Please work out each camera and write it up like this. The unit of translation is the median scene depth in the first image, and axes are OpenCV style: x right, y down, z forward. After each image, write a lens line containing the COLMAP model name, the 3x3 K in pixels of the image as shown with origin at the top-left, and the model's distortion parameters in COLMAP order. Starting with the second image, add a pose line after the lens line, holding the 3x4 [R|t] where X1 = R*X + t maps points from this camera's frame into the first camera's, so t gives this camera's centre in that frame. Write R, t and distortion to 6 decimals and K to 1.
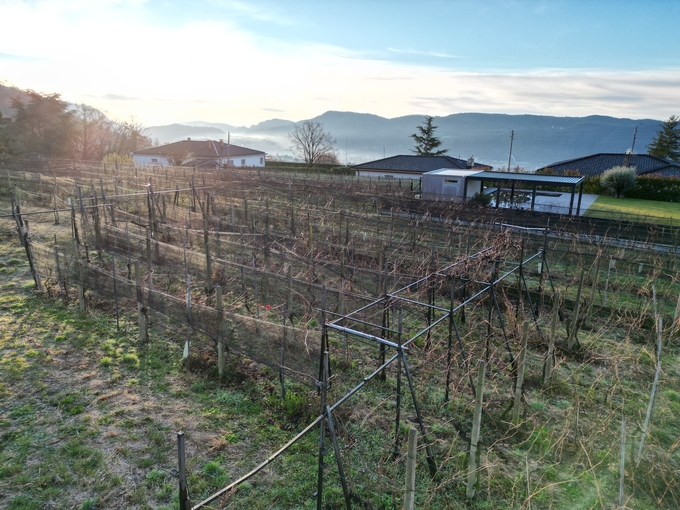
lens RADIAL K [[473.0, 0, 343.6], [0, 473.0, 255.6], [0, 0, 1]] dist [0.071844, -0.061787]
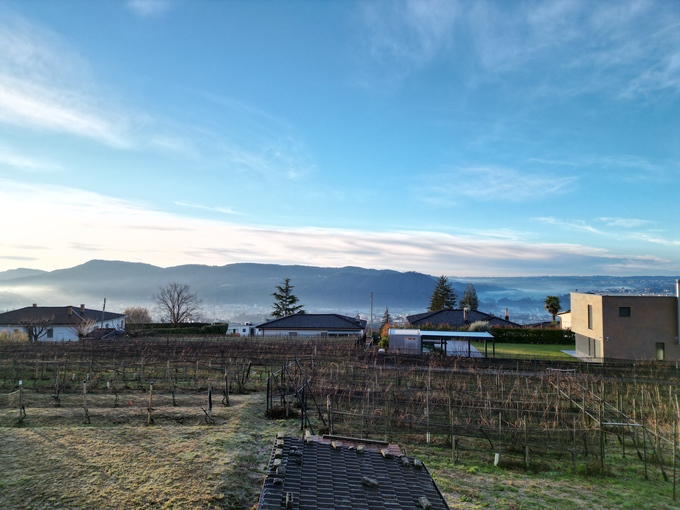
lens RADIAL K [[473.0, 0, 343.6], [0, 473.0, 255.6], [0, 0, 1]] dist [0.071844, -0.061787]
pose [[0.898275, 0.010587, 0.439307, -0.201042], [0.121686, 0.954622, -0.271825, -0.013047], [-0.422250, 0.297631, 0.856225, -0.062872]]
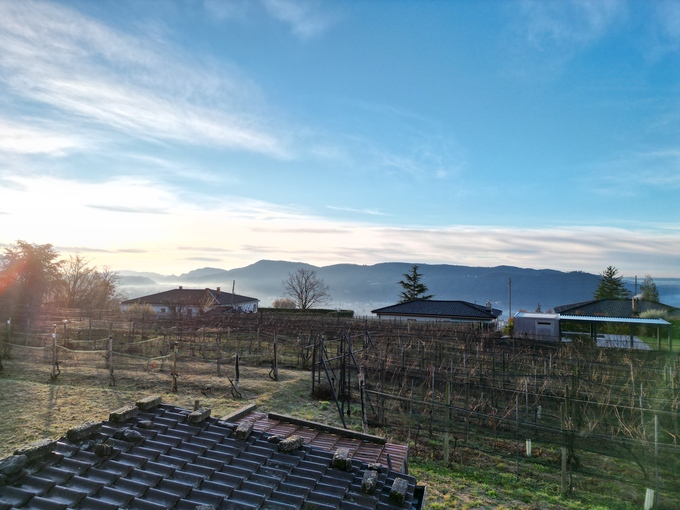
lens RADIAL K [[473.0, 0, 343.6], [0, 473.0, 255.6], [0, 0, 1]] dist [0.071844, -0.061787]
pose [[0.989590, 0.002485, 0.143893, -0.132381], [0.040760, 0.954070, -0.296799, -0.000466], [-0.138021, 0.299574, 0.944037, 0.002830]]
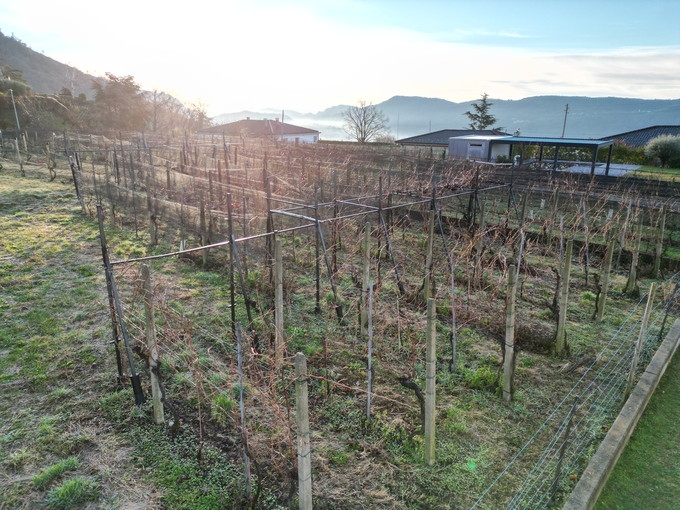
lens RADIAL K [[479.3, 0, 343.9], [0, 479.3, 237.4], [0, 0, 1]] dist [0.072833, -0.070764]
pose [[0.991194, 0.026398, -0.129758, 0.030278], [-0.027771, 0.999576, -0.008788, 0.020962], [0.129471, 0.012314, 0.991507, -0.022689]]
